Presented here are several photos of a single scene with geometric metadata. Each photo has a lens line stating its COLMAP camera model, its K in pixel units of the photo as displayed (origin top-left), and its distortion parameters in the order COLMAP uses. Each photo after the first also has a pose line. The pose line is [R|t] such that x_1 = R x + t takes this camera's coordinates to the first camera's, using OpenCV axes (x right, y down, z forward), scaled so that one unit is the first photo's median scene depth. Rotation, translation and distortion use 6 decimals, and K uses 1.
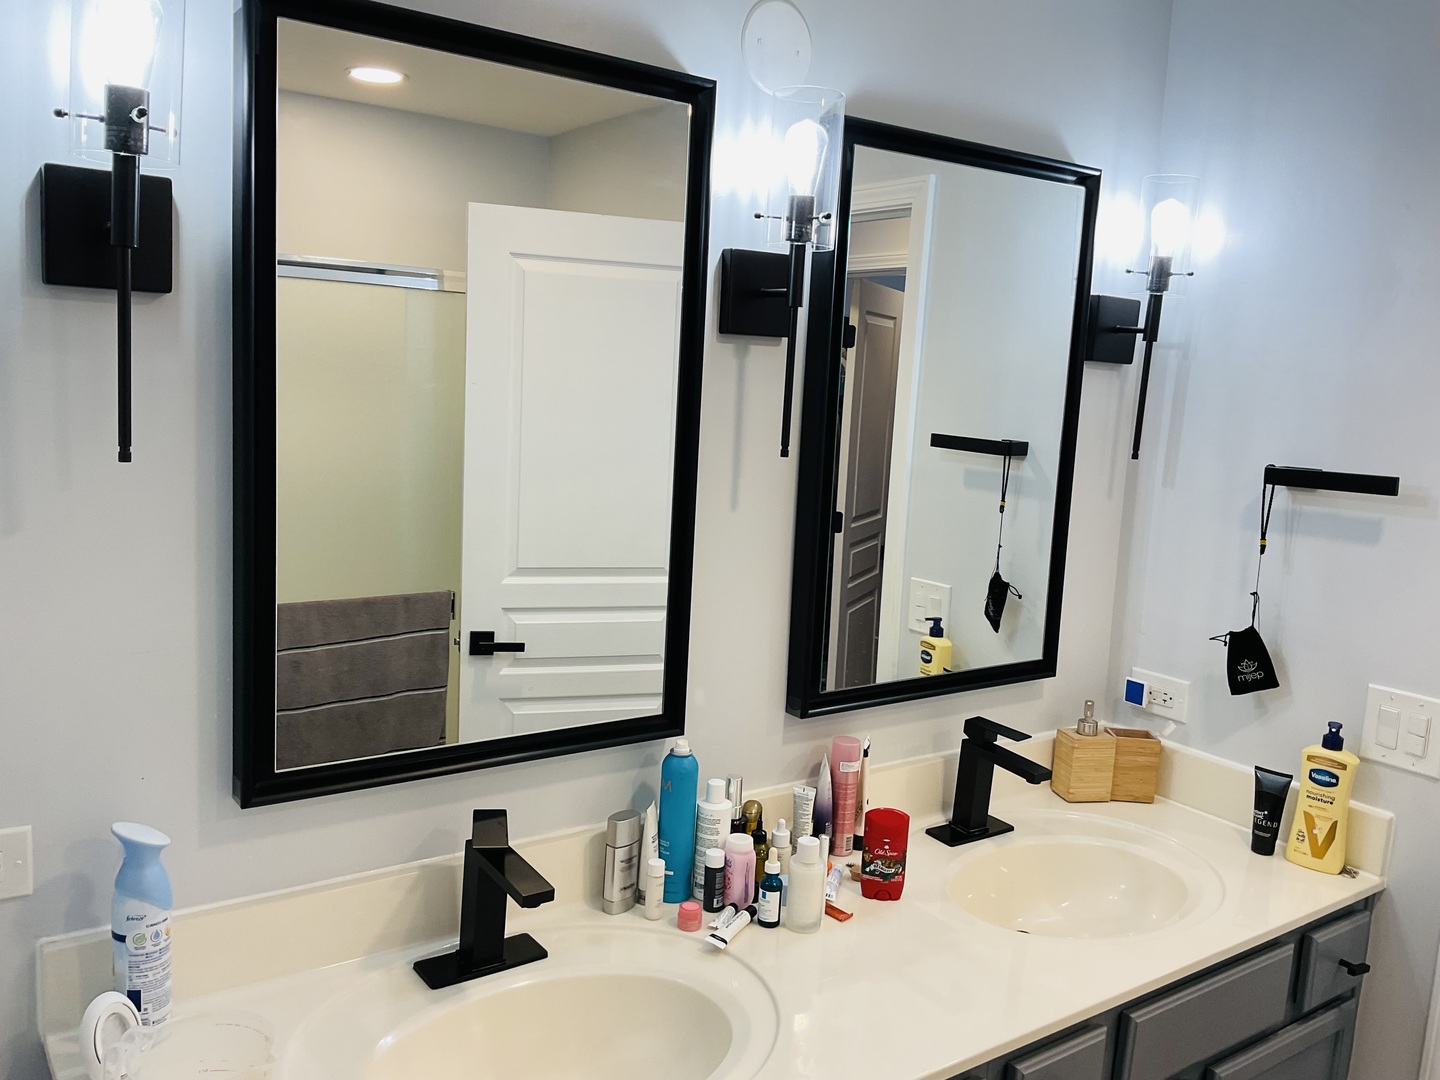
lens RADIAL K [[1185.8, 0, 720.0], [0, 1185.8, 540.0], [0, 0, 1]] dist [-0.006313, -0.008967]
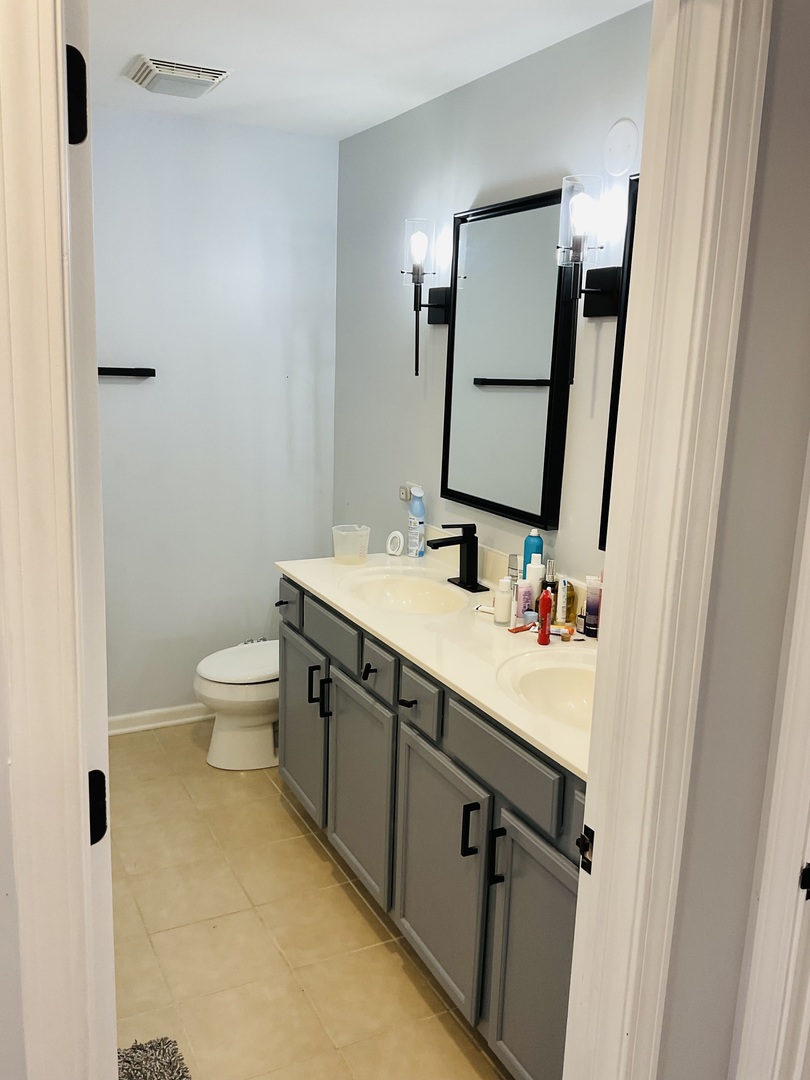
lens RADIAL K [[889.3, 0, 405.0], [0, 889.3, 540.0], [0, 0, 1]] dist [-0.006313, -0.008967]
pose [[-0.141793, 0.163576, -0.976288, 1.478174], [-0.151032, 0.971131, 0.184648, -0.054826], [0.978307, 0.173632, -0.112994, 0.978194]]
